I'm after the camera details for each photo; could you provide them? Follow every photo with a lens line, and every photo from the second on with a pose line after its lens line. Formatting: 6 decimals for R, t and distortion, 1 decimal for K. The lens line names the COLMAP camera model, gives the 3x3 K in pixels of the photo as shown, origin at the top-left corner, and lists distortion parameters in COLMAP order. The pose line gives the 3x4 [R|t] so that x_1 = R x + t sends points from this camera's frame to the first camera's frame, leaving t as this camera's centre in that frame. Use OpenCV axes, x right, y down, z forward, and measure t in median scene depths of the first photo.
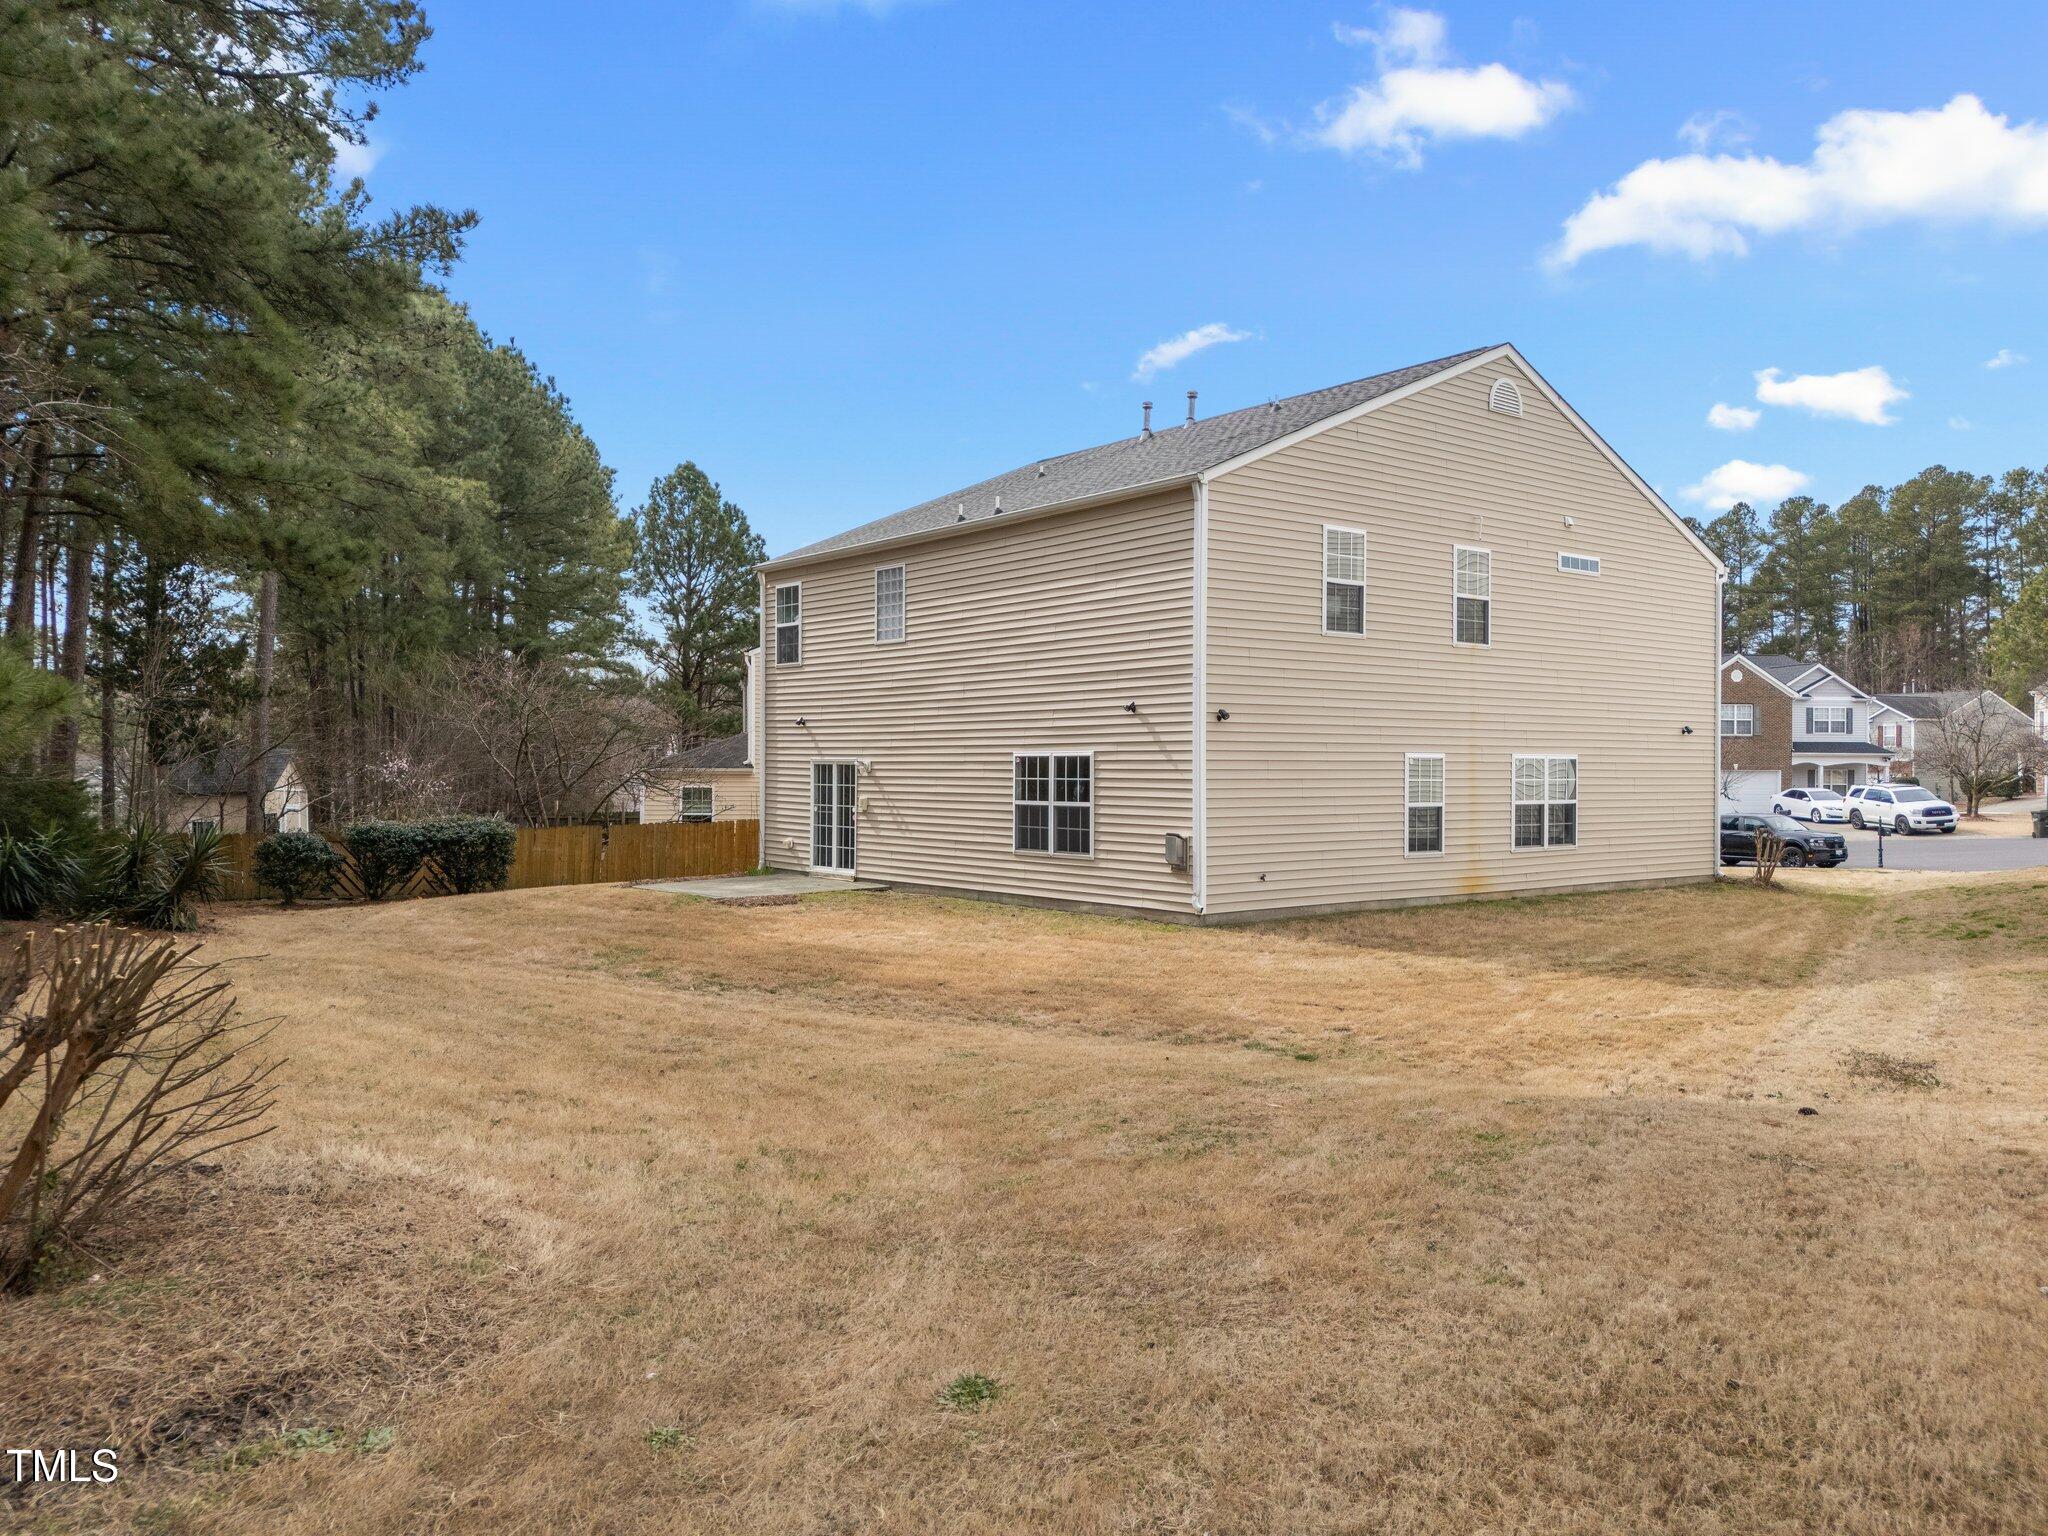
lens RADIAL K [[1499.8, 0, 1024.0], [0, 1499.8, 768.0], [0, 0, 1]] dist [0.122886, -0.139104]
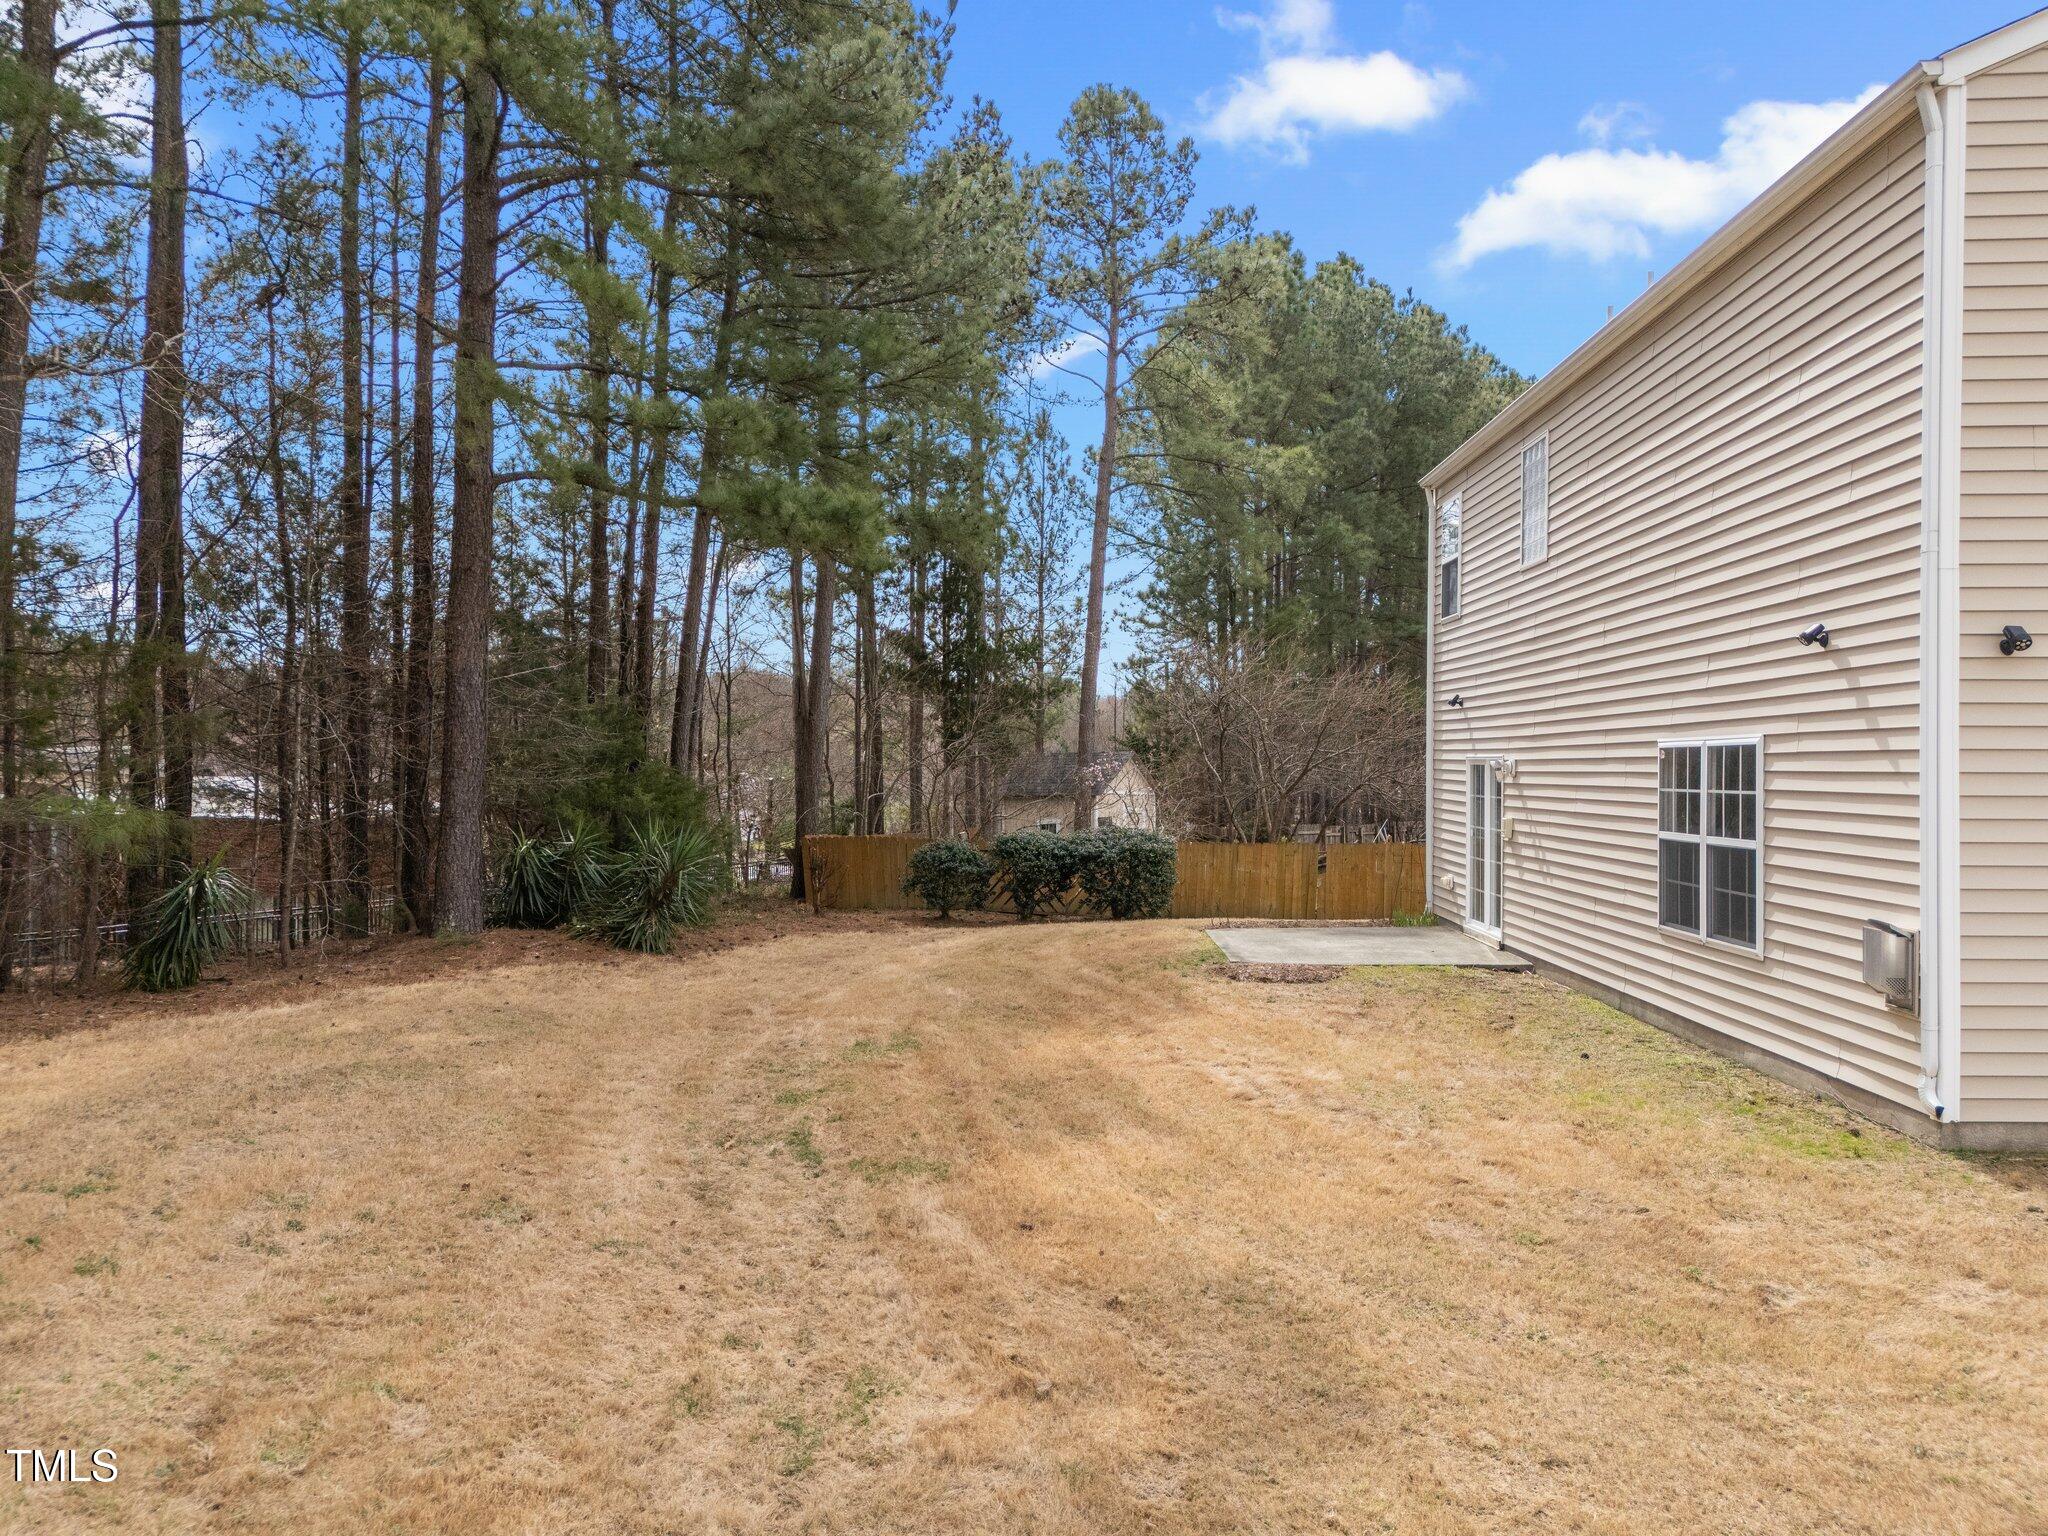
lens RADIAL K [[1499.8, 0, 1024.0], [0, 1499.8, 768.0], [0, 0, 1]] dist [0.122886, -0.139104]
pose [[0.759378, -0.000871, -0.650649, 0.180473], [-0.001308, 0.999995, -0.002865, 0.001301], [0.650648, 0.003027, 0.759373, 0.458114]]
